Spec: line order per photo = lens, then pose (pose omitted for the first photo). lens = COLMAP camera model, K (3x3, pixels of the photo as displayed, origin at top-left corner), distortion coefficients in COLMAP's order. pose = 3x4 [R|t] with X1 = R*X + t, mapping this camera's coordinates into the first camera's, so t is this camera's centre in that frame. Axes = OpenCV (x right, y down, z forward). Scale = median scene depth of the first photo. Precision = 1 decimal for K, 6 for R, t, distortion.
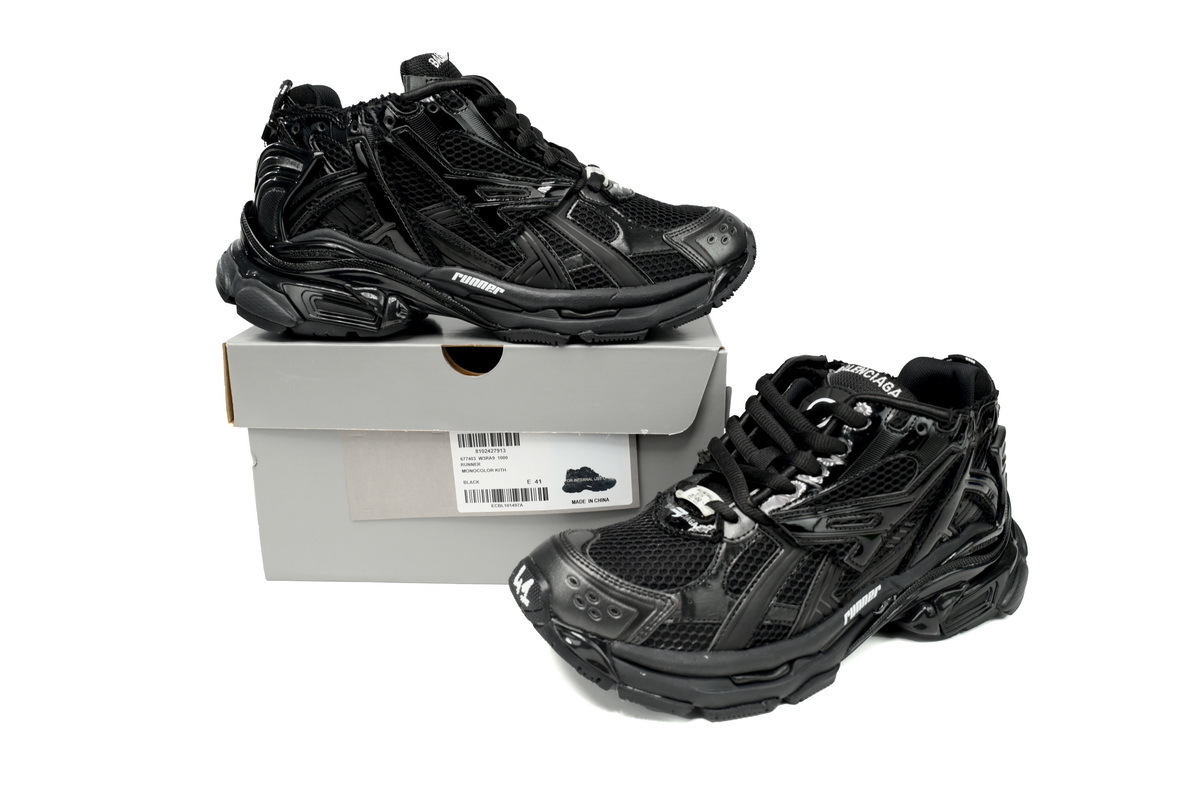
lens RADIAL K [[971.5, 0, 602.6], [0, 971.5, 397.7], [0, 0, 1]] dist [0.075546, 0.005532]
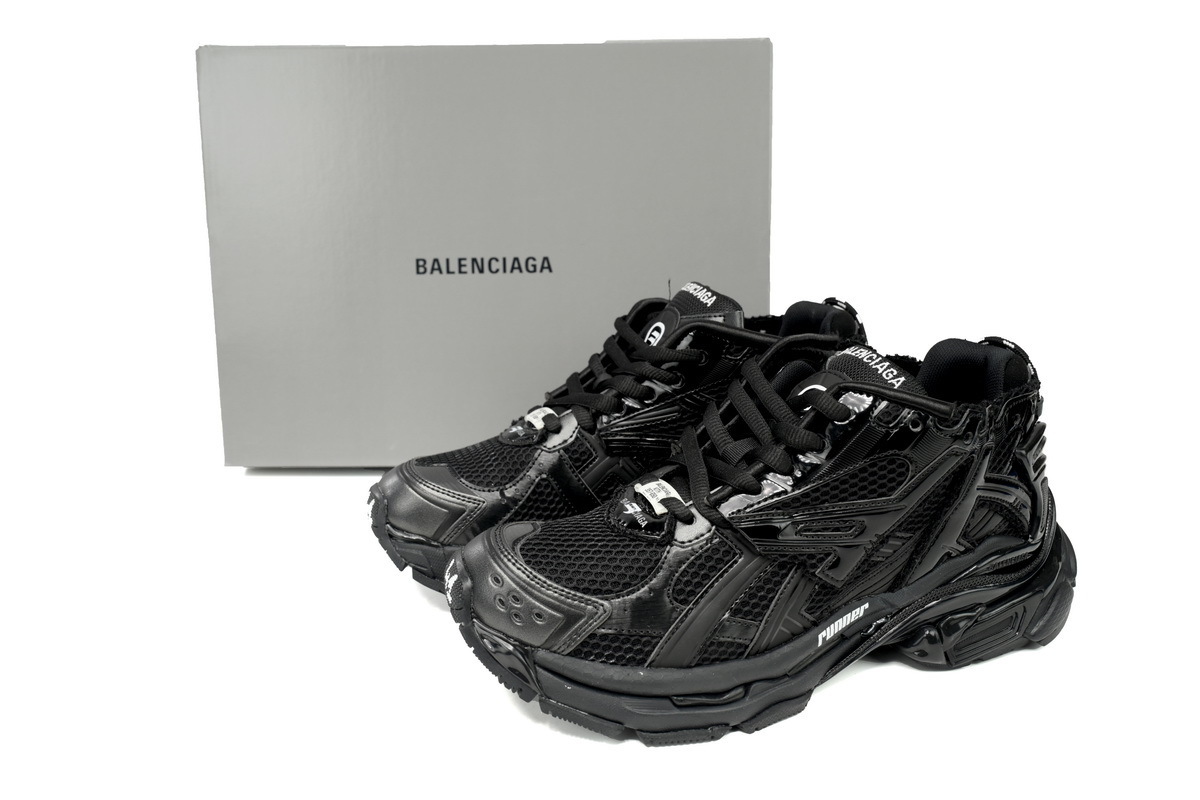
lens RADIAL K [[971.5, 0, 595.7], [0, 971.5, 402.3], [0, 0, 1]] dist [0.075546, 0.005532]
pose [[0.984396, 0.030600, -0.173288, 0.198838], [-0.024189, 0.998947, 0.038992, -0.014139], [0.174299, -0.034192, 0.984099, 0.117357]]
